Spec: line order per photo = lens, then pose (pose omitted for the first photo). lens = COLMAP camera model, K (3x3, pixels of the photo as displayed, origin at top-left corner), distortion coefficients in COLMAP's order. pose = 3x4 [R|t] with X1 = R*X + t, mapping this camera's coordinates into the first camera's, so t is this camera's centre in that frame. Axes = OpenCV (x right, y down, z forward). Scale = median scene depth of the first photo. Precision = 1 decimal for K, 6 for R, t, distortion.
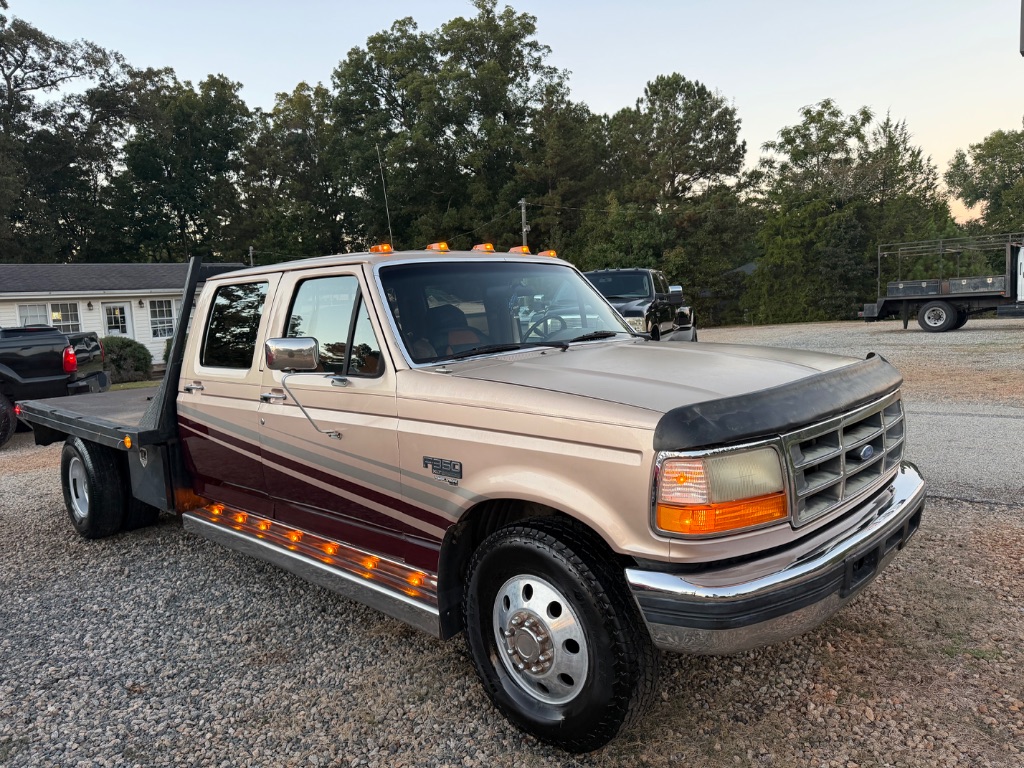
lens RADIAL K [[736.8, 0, 505.5], [0, 736.8, 375.4], [0, 0, 1]] dist [0.019246, -0.023047]
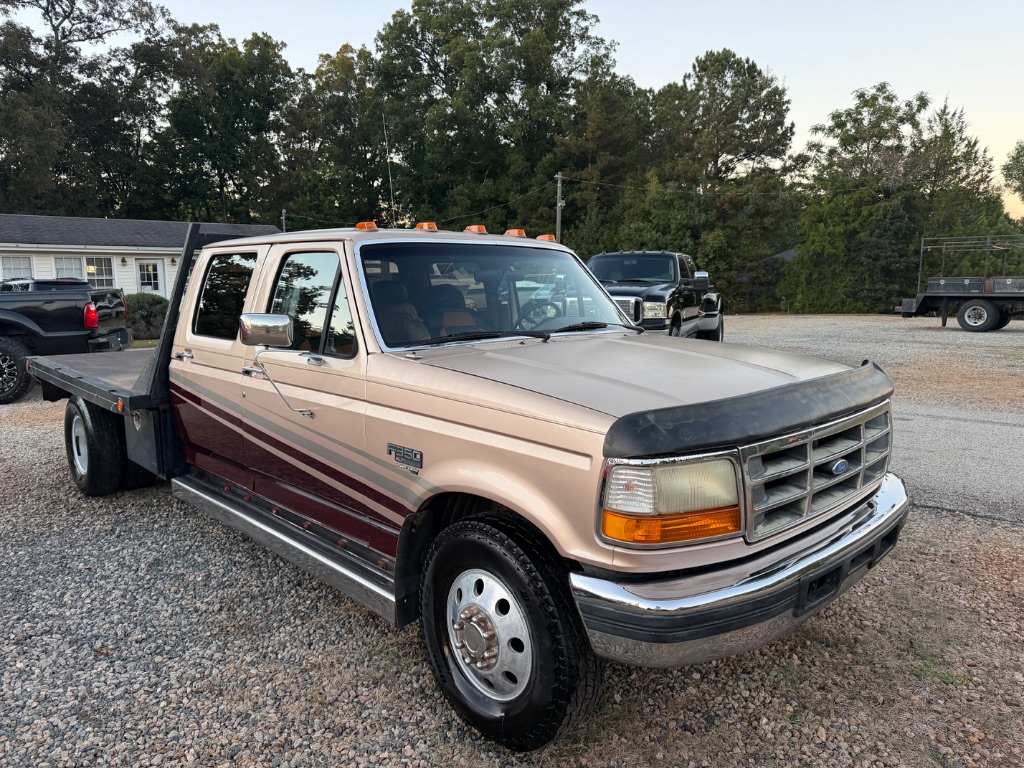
lens RADIAL K [[738.4, 0, 505.1], [0, 738.4, 381.6], [0, 0, 1]] dist [0.011003, -0.014067]
pose [[0.997614, 0.055907, -0.040509, 0.006115], [-0.054094, 0.997542, 0.044550, -0.001812], [0.042900, -0.042253, 0.998185, 0.001868]]
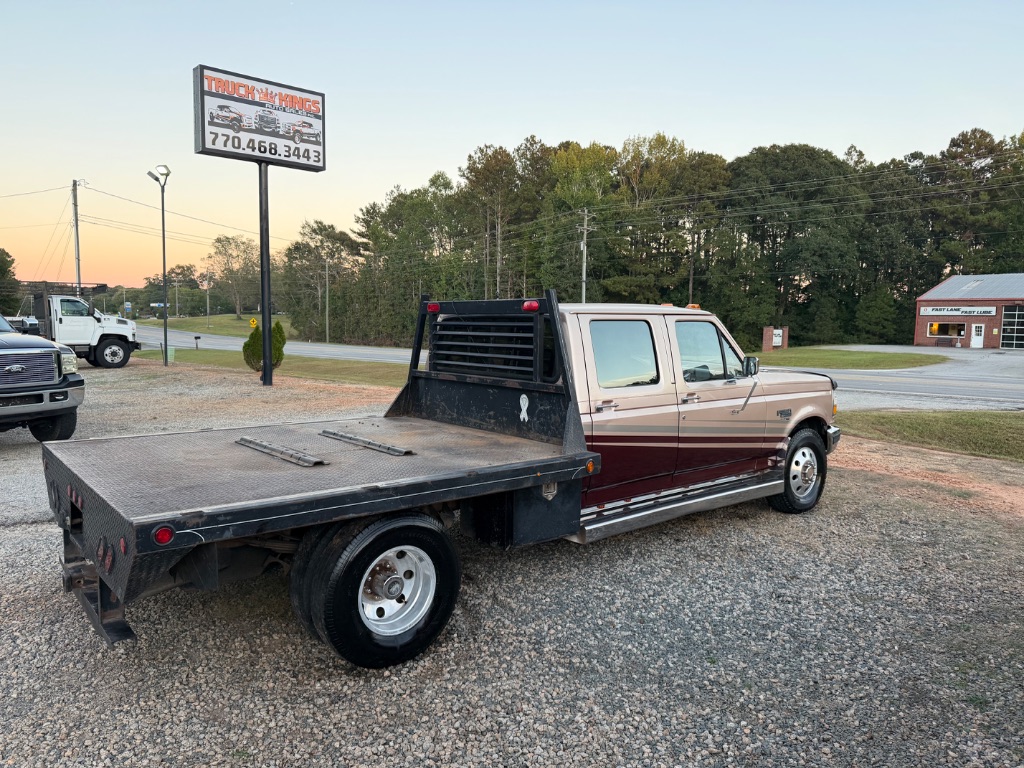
lens RADIAL K [[744.0, 0, 514.4], [0, 744.0, 384.5], [0, 0, 1]] dist [0.030572, -0.043419]
pose [[0.112515, -0.034591, 0.993048, -0.180281], [0.085408, 0.996032, 0.025018, -0.006667], [-0.989973, 0.081999, 0.115023, 0.114459]]
